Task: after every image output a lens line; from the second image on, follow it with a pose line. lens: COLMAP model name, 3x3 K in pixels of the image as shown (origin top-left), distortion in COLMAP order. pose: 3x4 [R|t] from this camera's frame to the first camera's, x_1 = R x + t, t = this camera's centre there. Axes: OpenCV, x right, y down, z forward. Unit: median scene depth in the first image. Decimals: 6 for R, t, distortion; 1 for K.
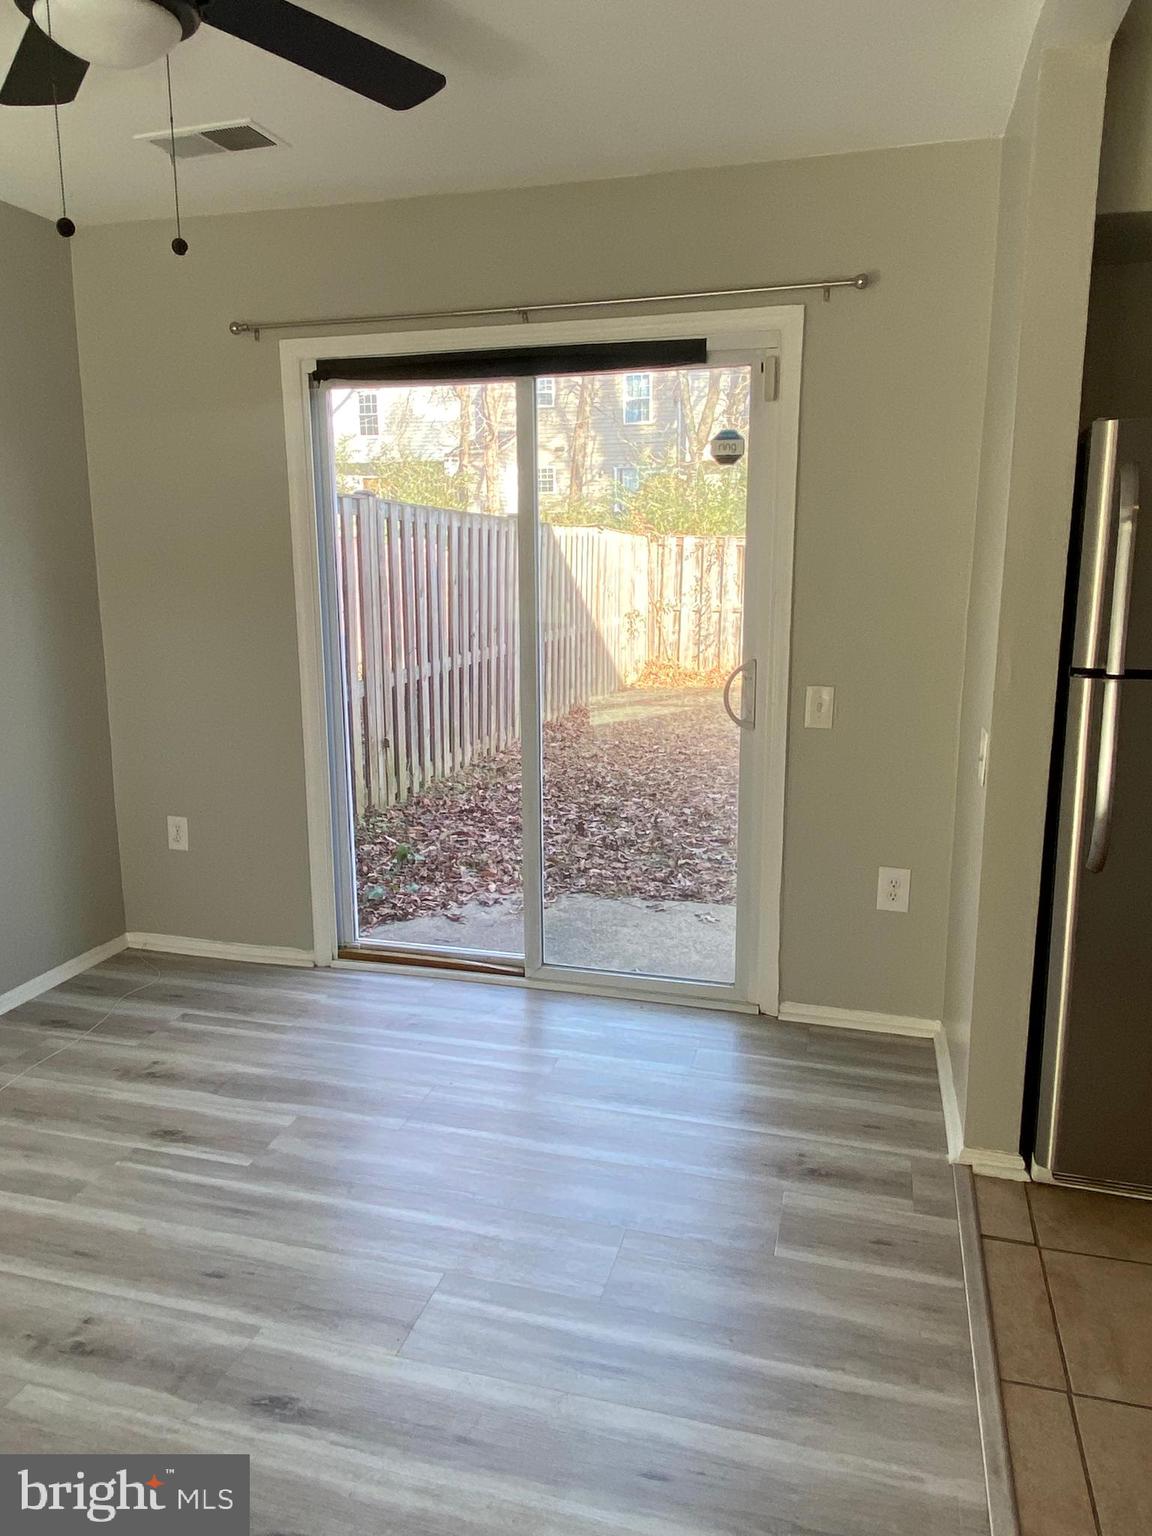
lens RADIAL K [[1047.9, 0, 576.4], [0, 1047.9, 756.4], [0, 0, 1]] dist [0.080189, -0.104967]
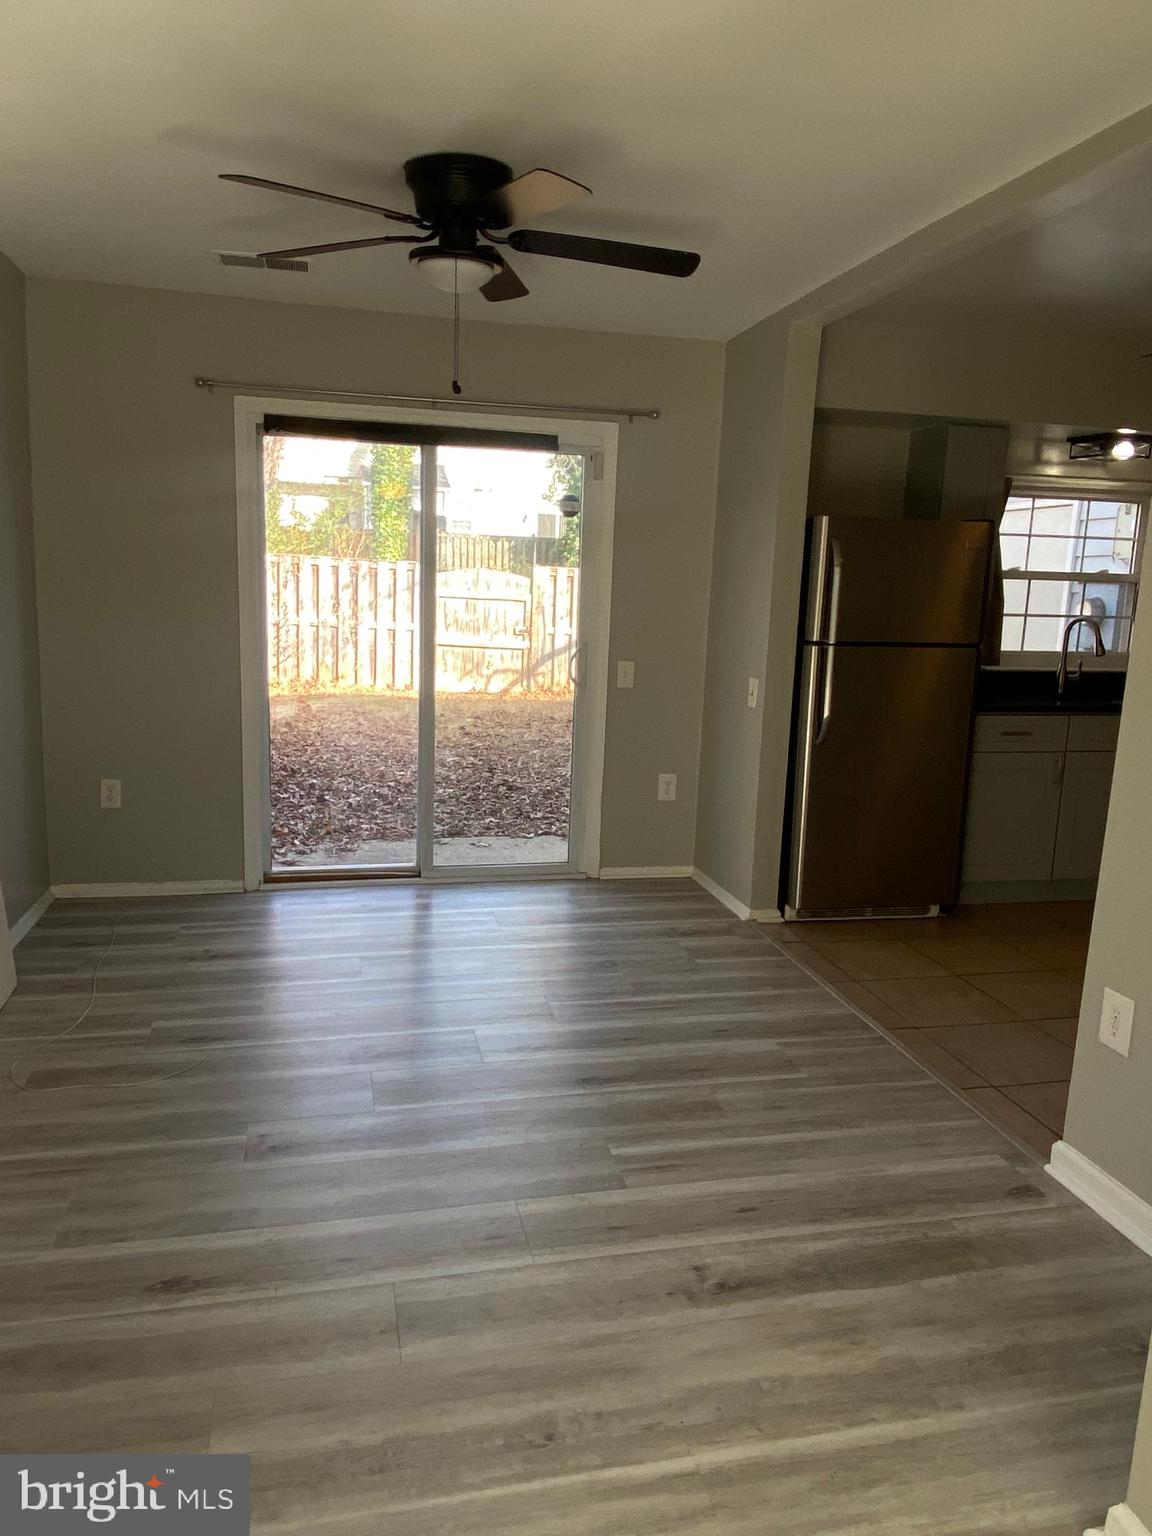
lens RADIAL K [[1044.5, 0, 576.0], [0, 1044.5, 768.0], [0, 0, 1]] dist [0.072472, -0.085410]
pose [[0.876573, -0.050486, 0.478614, -0.696980], [0.054787, 0.998486, 0.004984, 0.096787], [-0.478140, 0.021853, 0.878011, -0.402008]]
